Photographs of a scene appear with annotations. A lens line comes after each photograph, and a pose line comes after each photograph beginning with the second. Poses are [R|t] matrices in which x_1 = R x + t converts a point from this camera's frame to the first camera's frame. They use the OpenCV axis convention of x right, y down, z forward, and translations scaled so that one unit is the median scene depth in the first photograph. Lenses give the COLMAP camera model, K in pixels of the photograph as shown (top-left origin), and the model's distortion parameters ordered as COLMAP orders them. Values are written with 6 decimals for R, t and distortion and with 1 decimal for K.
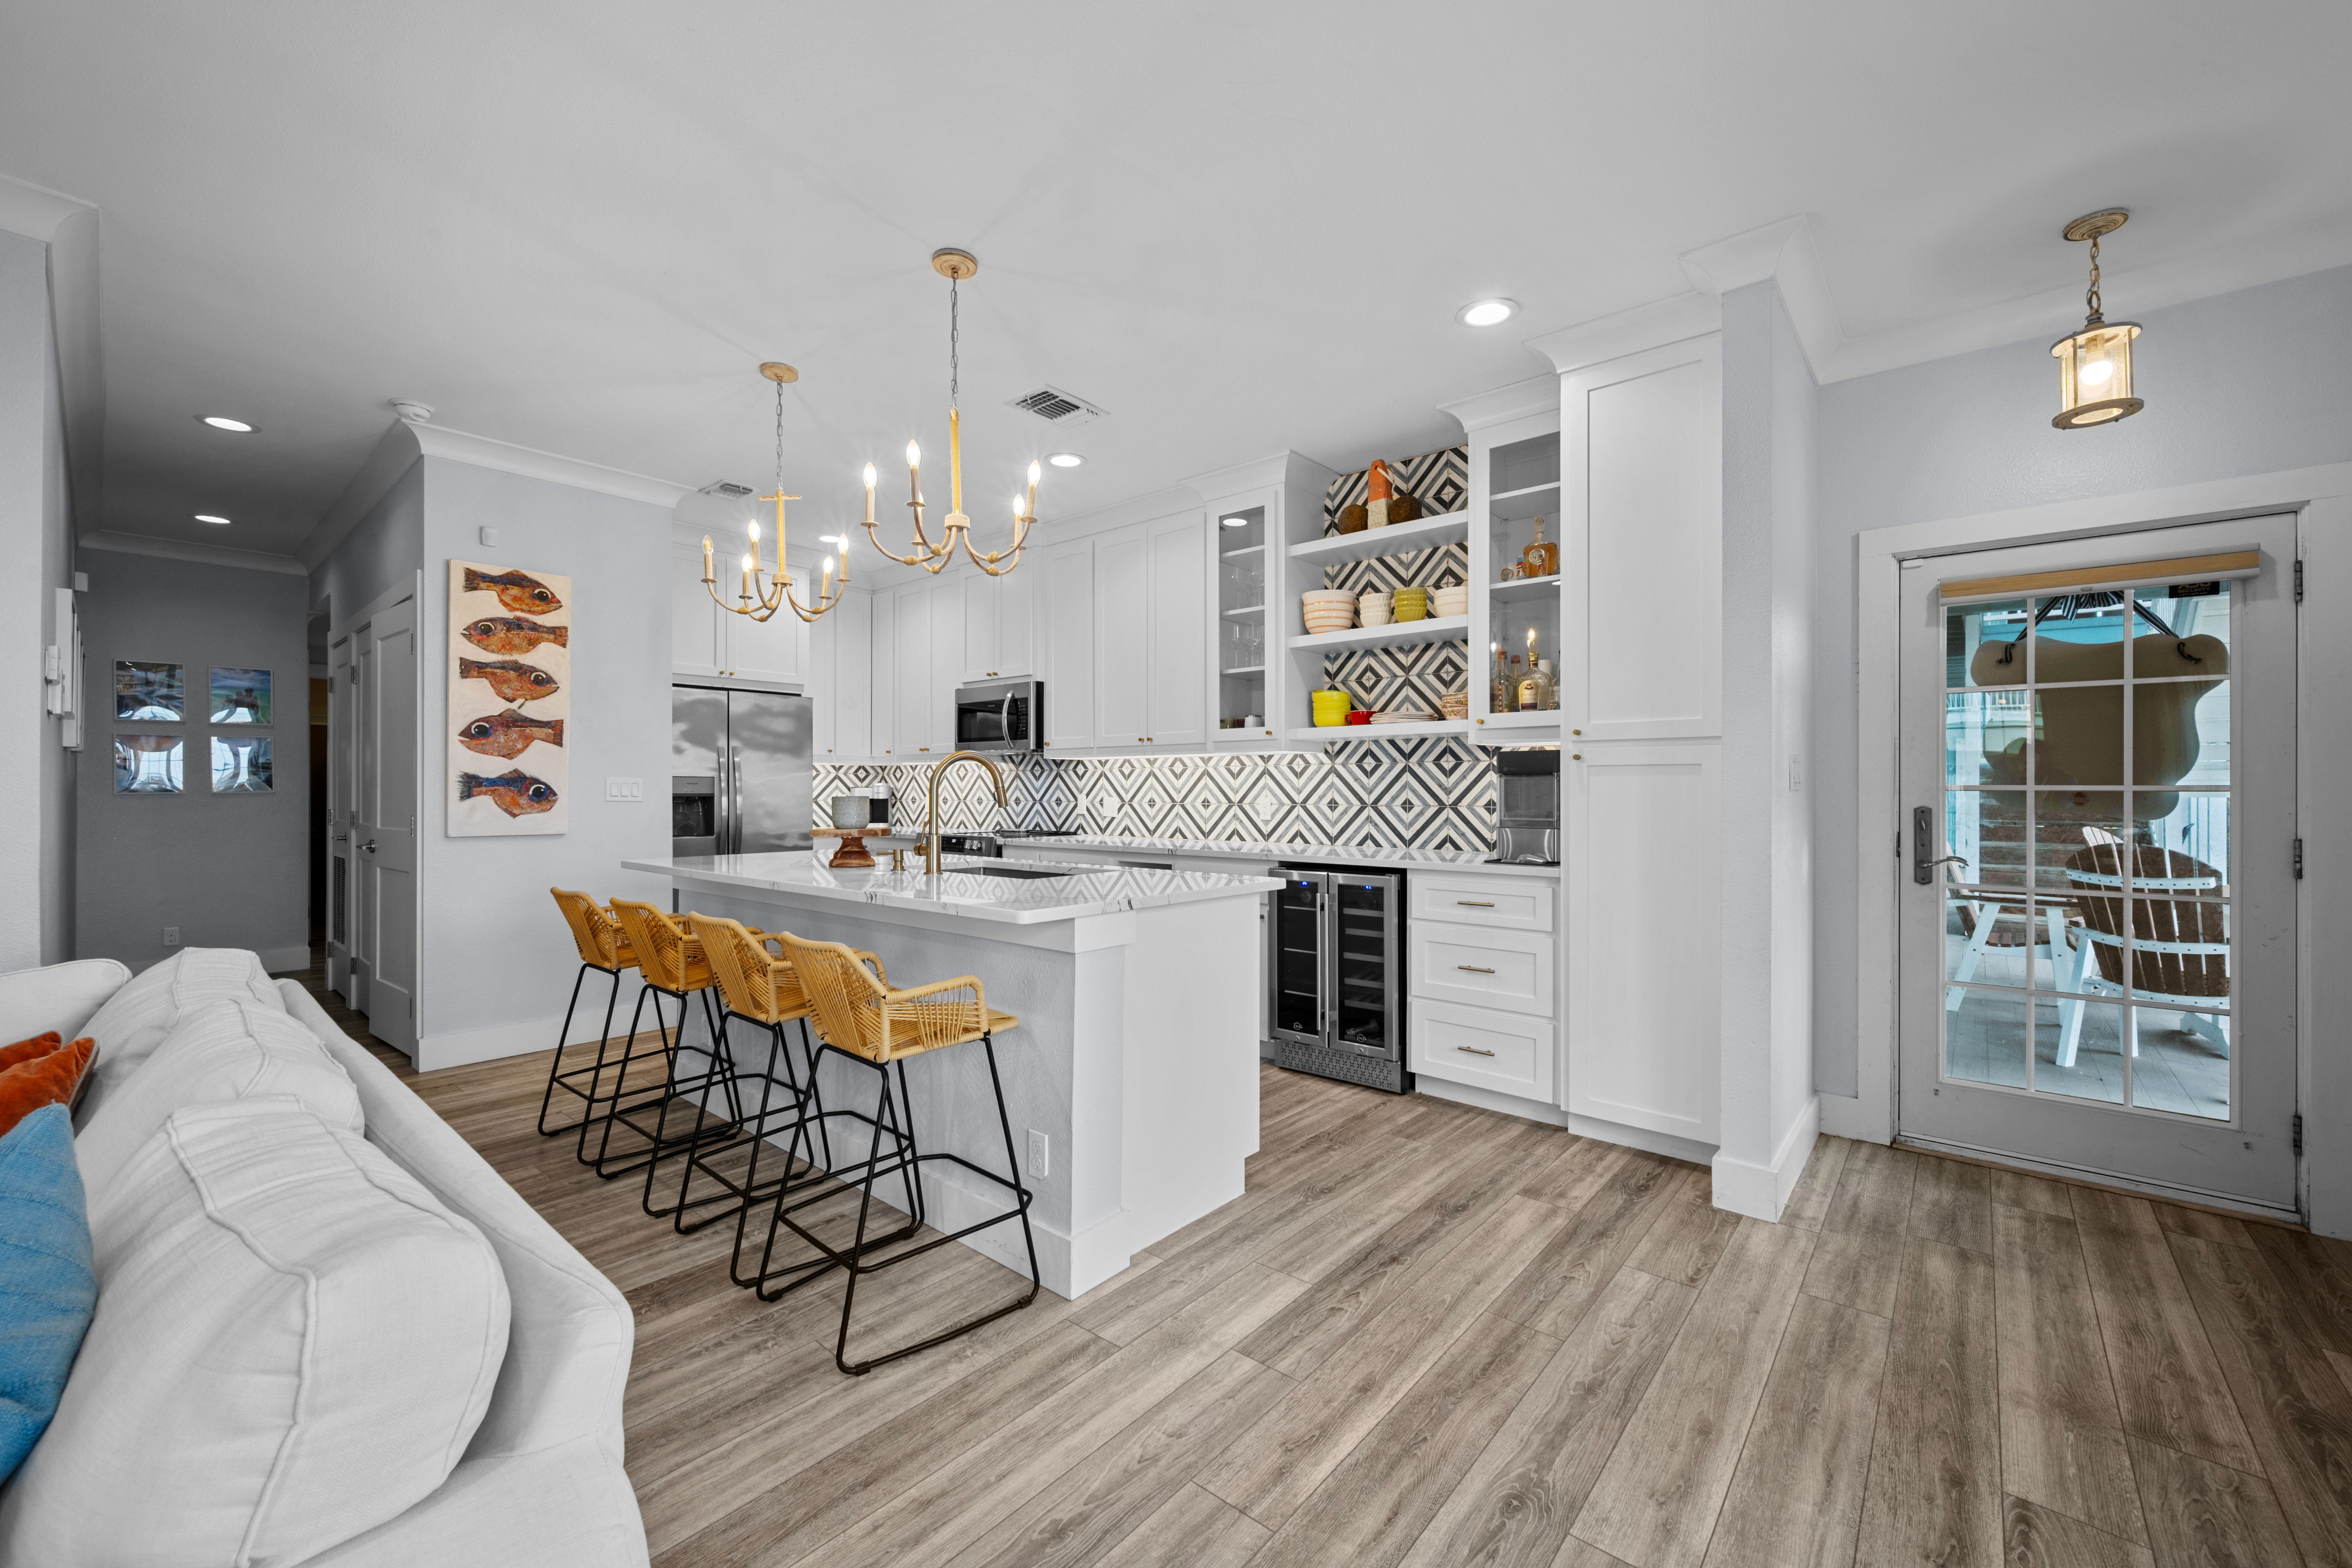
lens RADIAL K [[929.4, 0, 1186.1], [0, 929.4, 788.3], [0, 0, 1]] dist [-0.000977, -0.000004]
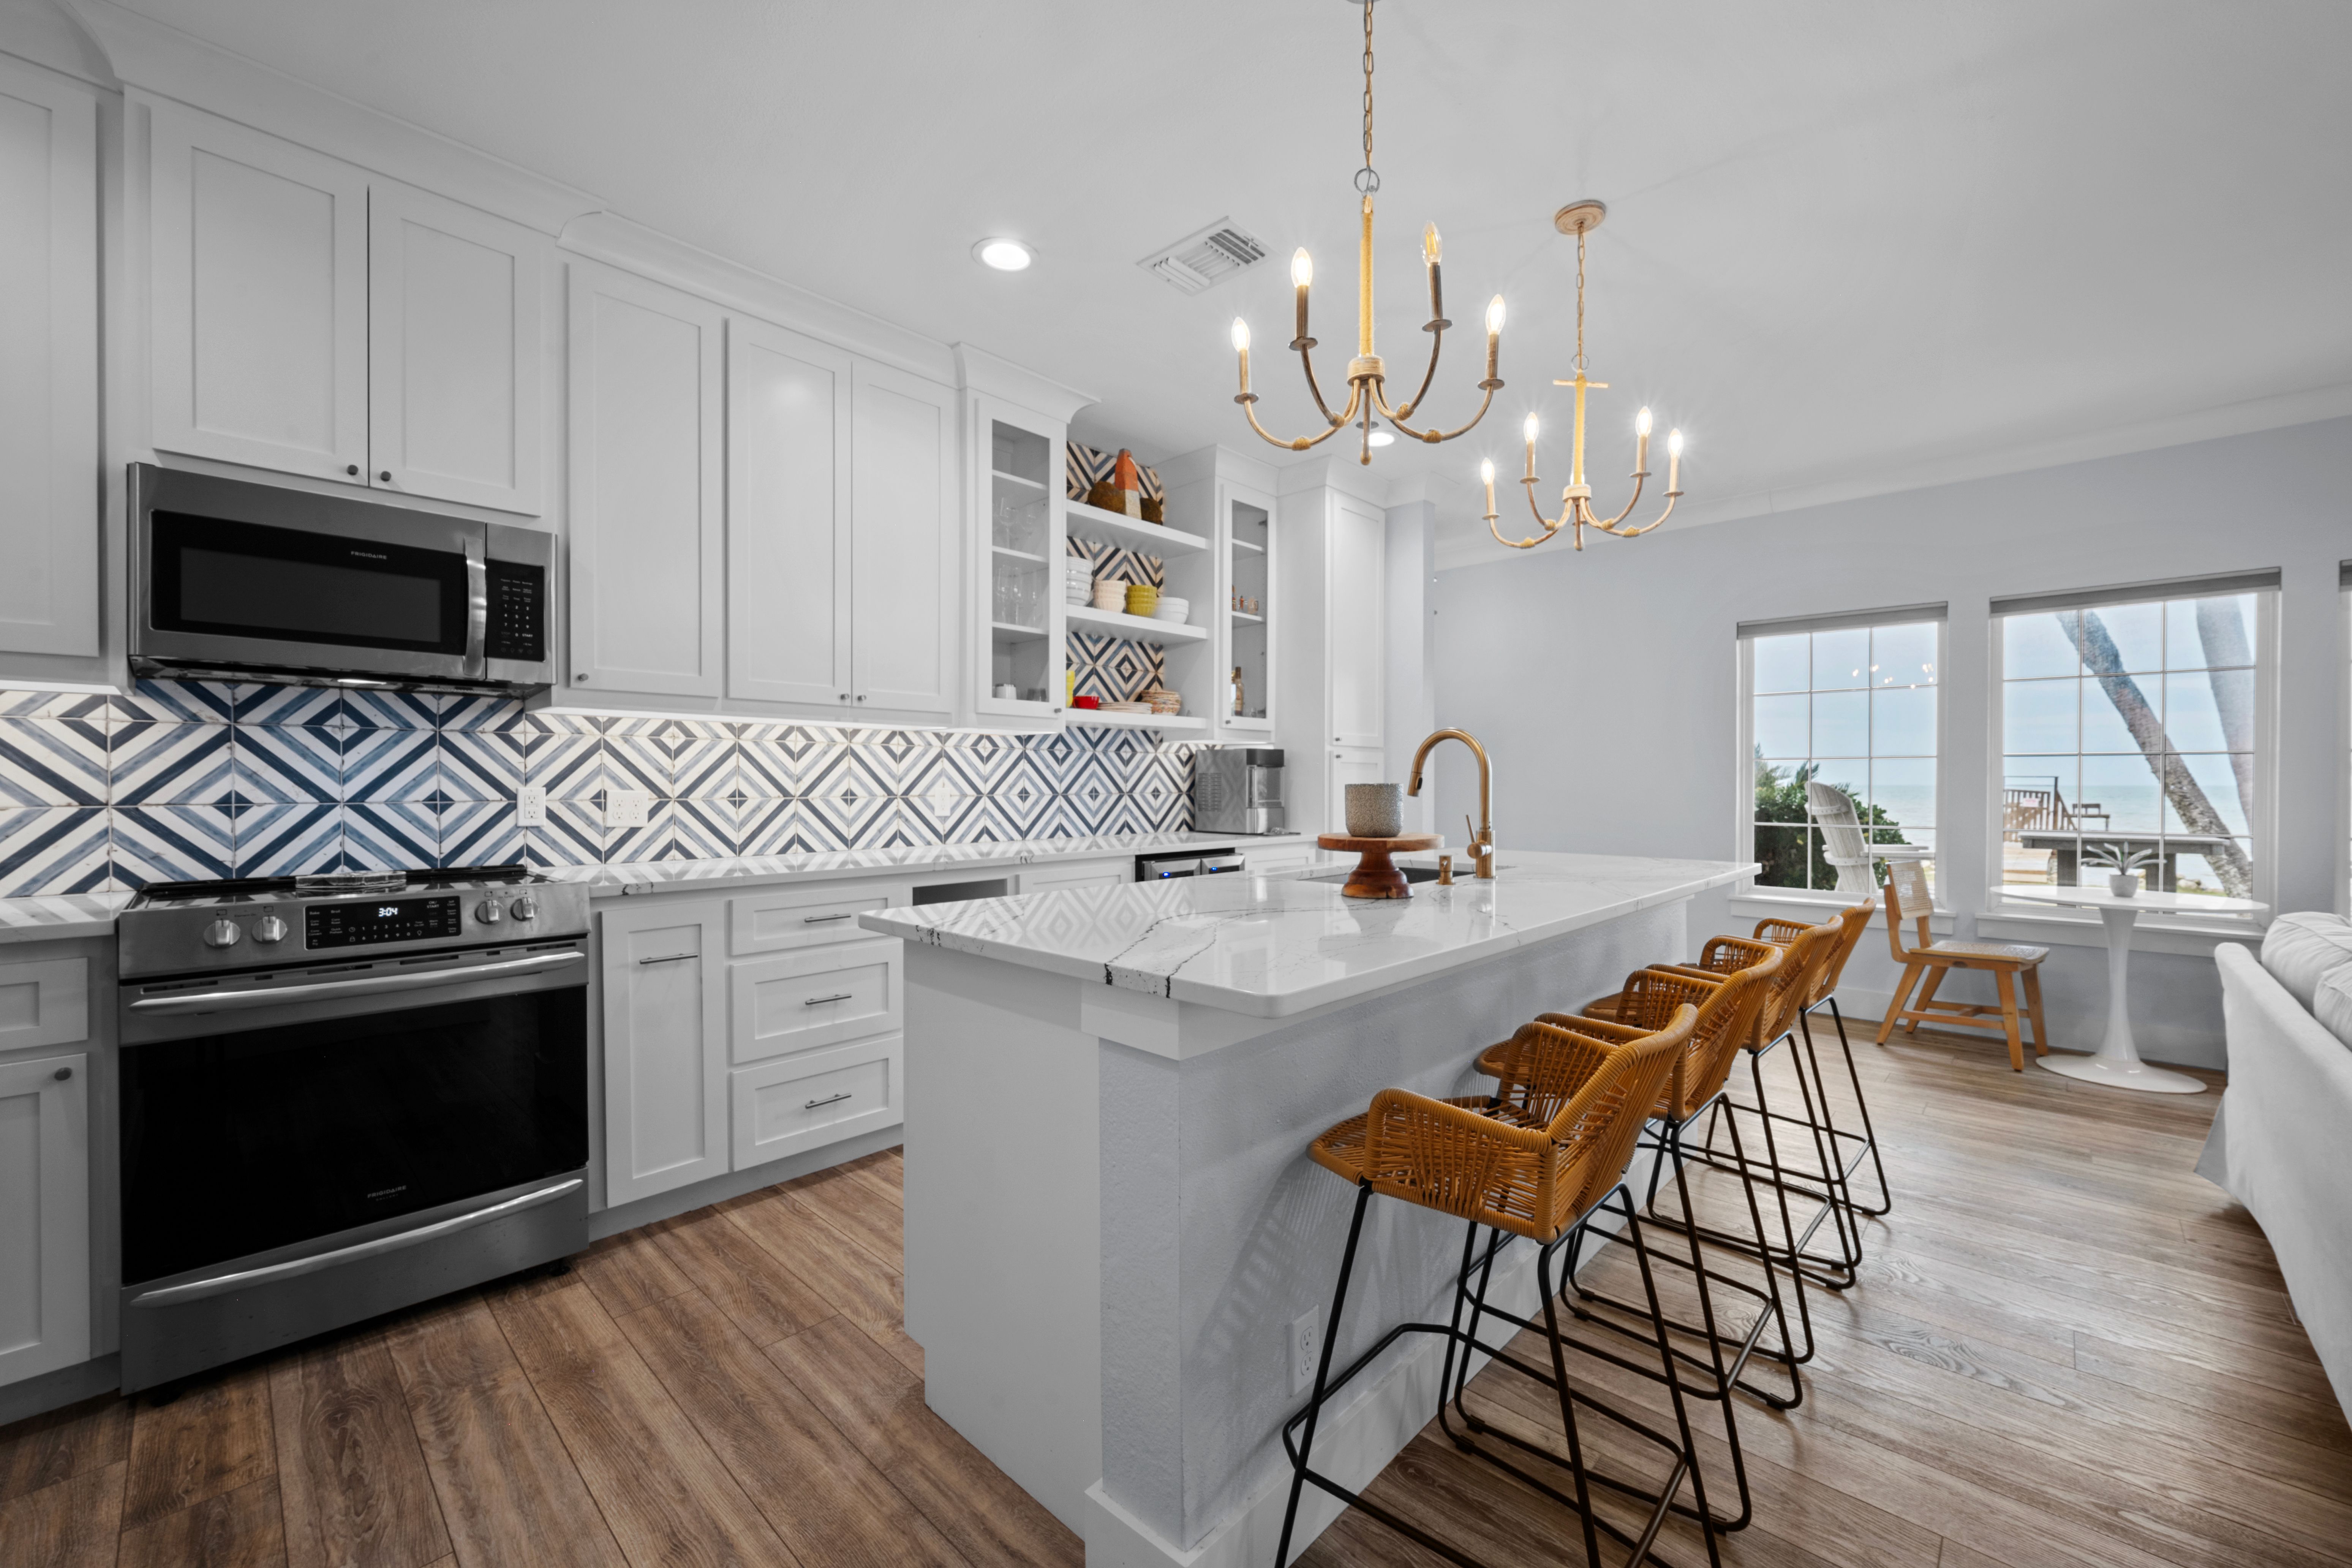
lens RADIAL K [[929.4, 0, 1186.1], [0, 929.4, 788.3], [0, 0, 1]] dist [-0.000977, -0.000004]
pose [[0.049355, -0.006496, 0.998760, -0.784212], [-0.002556, 0.999975, 0.006630, 0.005791], [-0.998778, -0.002880, 0.049337, 0.873065]]
